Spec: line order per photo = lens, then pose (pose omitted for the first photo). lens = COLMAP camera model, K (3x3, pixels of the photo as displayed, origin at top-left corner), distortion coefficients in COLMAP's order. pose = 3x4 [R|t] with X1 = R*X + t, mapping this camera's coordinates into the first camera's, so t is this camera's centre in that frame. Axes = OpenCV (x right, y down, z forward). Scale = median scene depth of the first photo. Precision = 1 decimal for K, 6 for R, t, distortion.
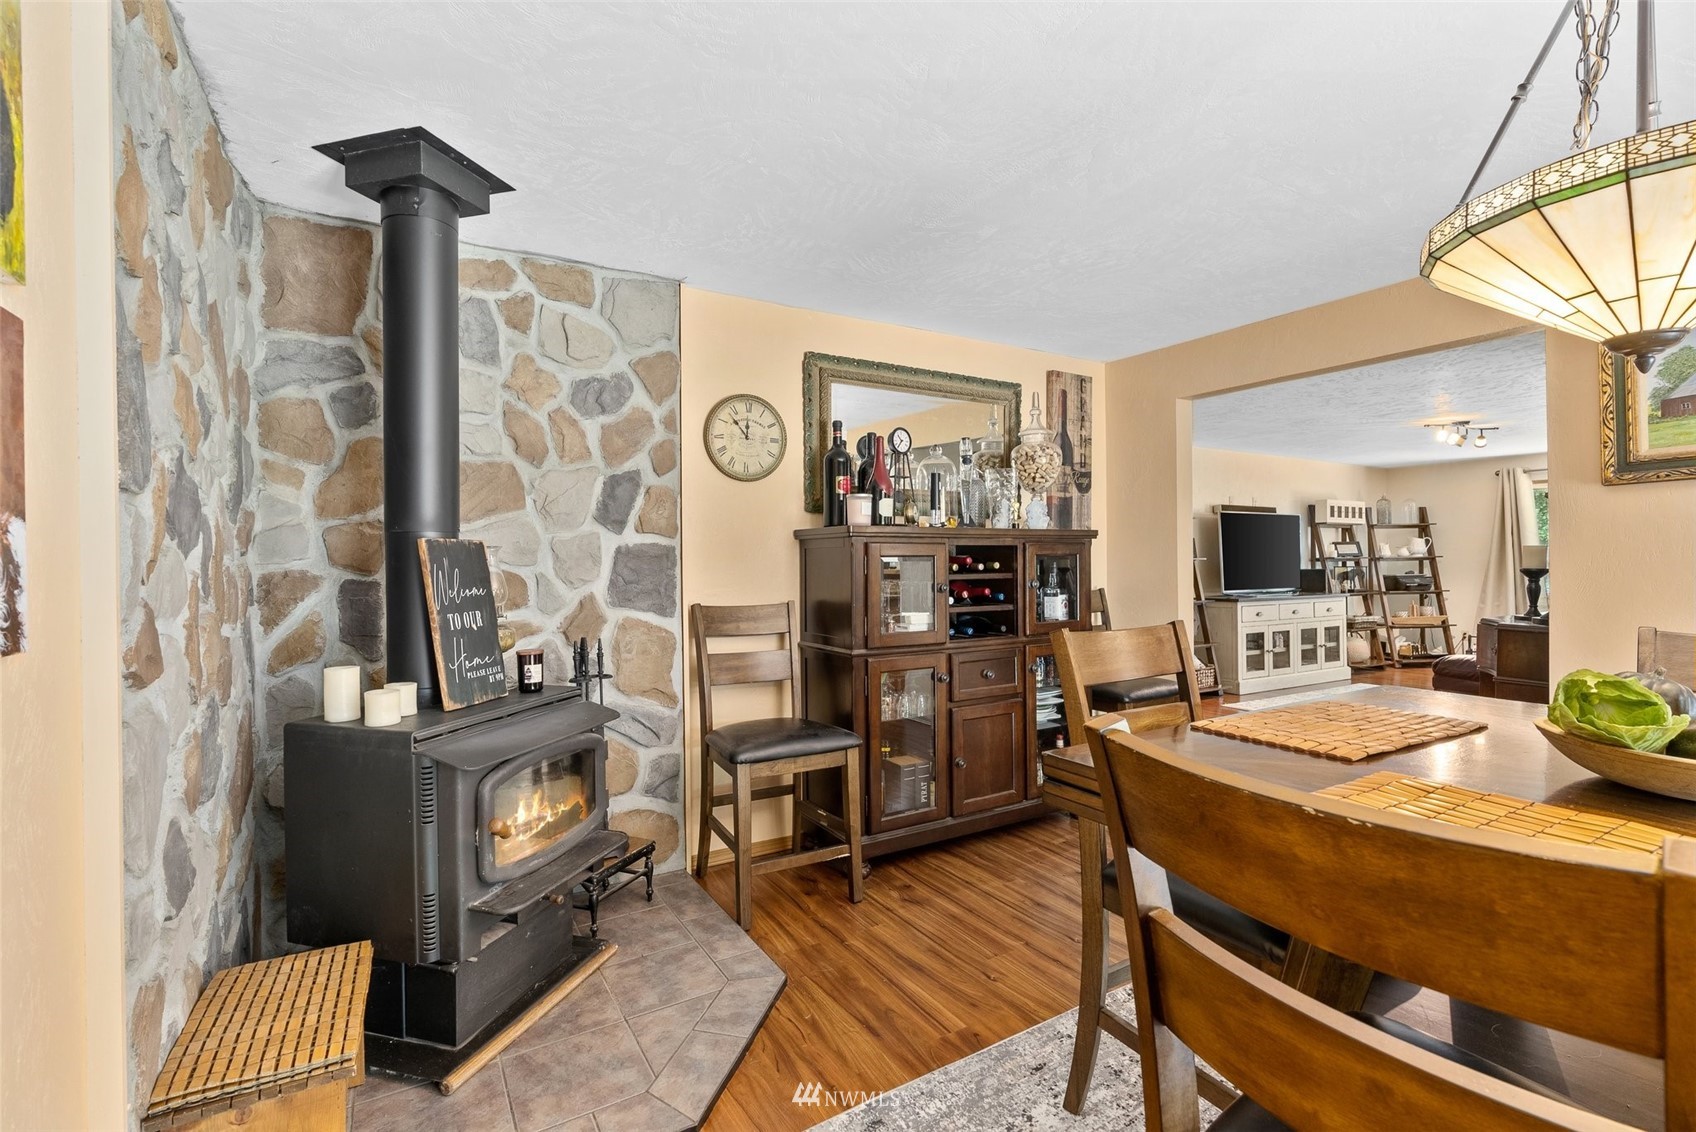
lens RADIAL K [[773.6, 0, 834.3], [0, 773.6, 564.1], [0, 0, 1]] dist [-0.003988, 0.000153]
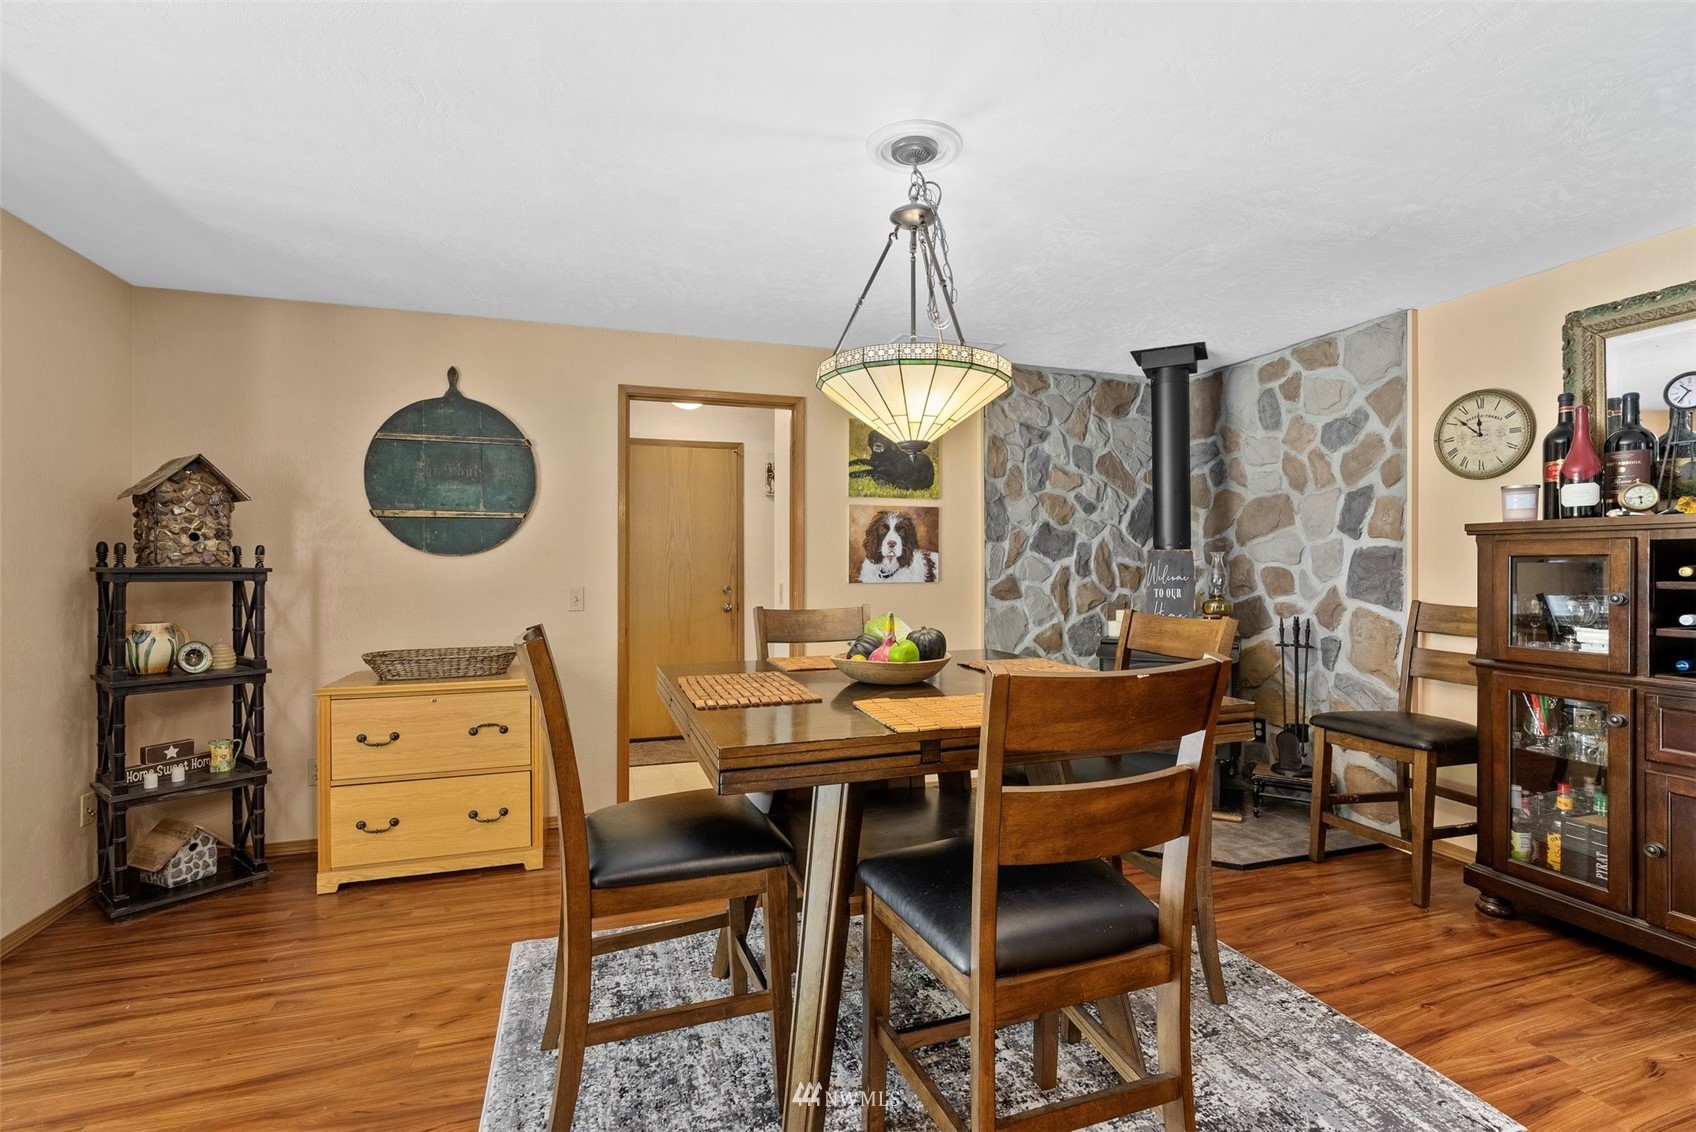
lens RADIAL K [[773.6, 0, 854.3], [0, 773.6, 563.4], [0, 0, 1]] dist [-0.003988, 0.000153]
pose [[-0.213018, 0.005558, -0.977033, 1.094825], [-0.003324, 0.999974, 0.006413, -0.005848], [0.977043, 0.004614, -0.212994, 0.478797]]
